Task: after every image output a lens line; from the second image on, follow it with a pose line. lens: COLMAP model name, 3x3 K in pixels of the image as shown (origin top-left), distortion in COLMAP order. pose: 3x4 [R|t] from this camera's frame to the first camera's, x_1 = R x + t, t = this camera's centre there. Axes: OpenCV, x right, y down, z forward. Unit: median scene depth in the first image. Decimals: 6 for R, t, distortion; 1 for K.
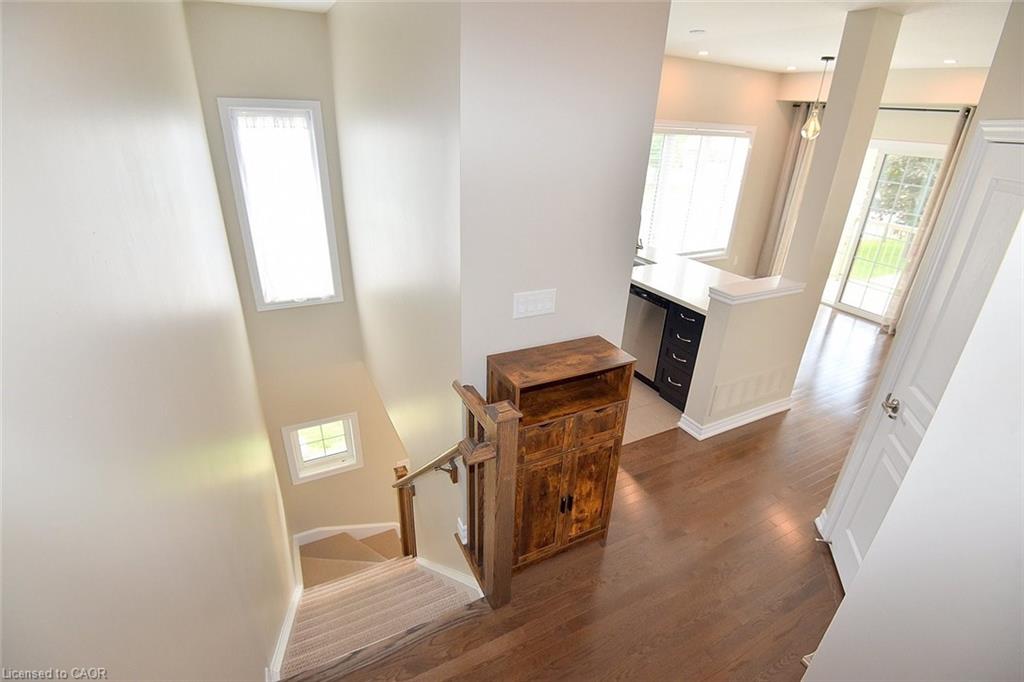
lens RADIAL K [[477.5, 0, 518.5], [0, 477.5, 342.8], [0, 0, 1]] dist [-0.002951, -0.026918]
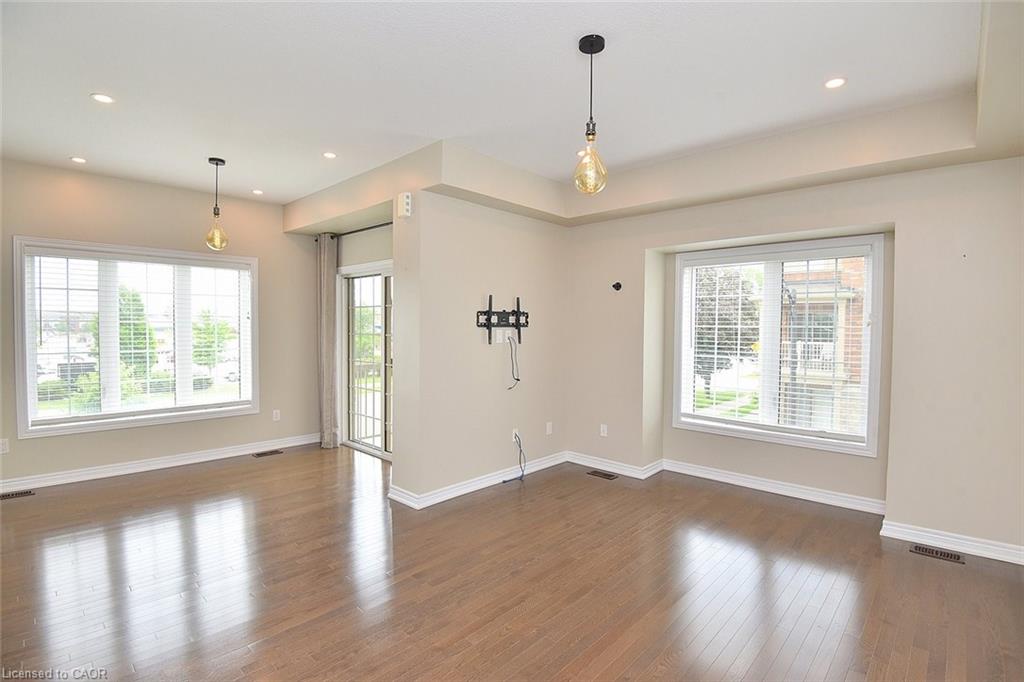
lens RADIAL K [[477.5, 0, 518.5], [0, 477.5, 342.8], [0, 0, 1]] dist [-0.002951, -0.026918]
pose [[0.944343, -0.041436, 0.326342, 0.785985], [0.163083, 0.920518, -0.355036, 0.084155], [-0.285693, 0.388496, 0.876042, 0.193472]]
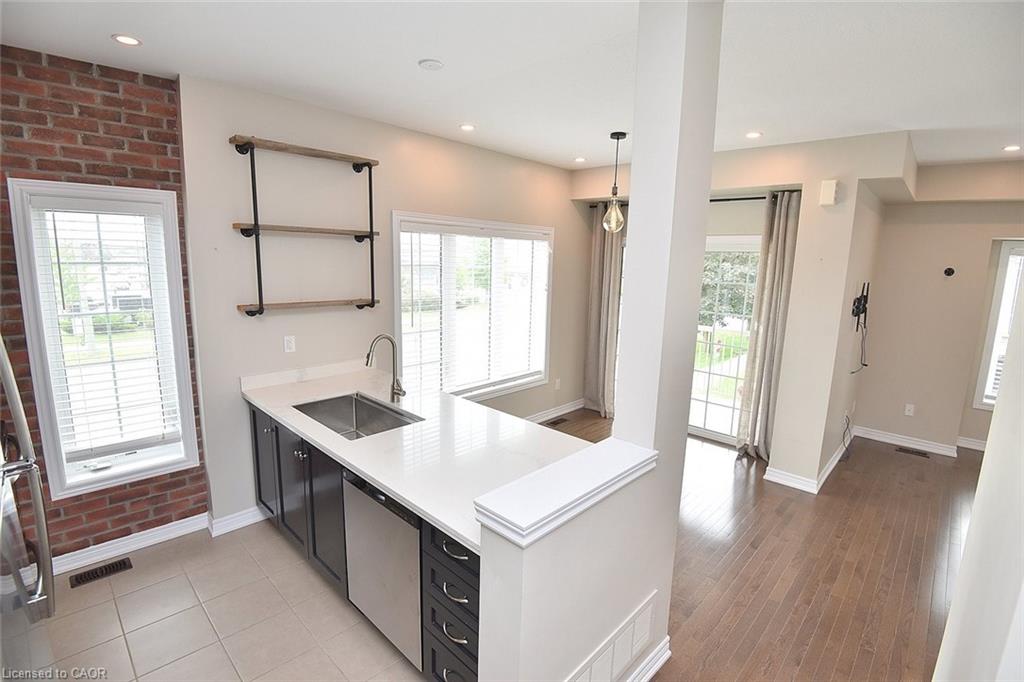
lens RADIAL K [[477.5, 0, 518.5], [0, 477.5, 342.8], [0, 0, 1]] dist [-0.002951, -0.026918]
pose [[0.947536, -0.068854, 0.312145, 0.196040], [0.142887, 0.964765, -0.220932, -0.097717], [-0.285934, 0.253942, 0.923989, 0.342191]]
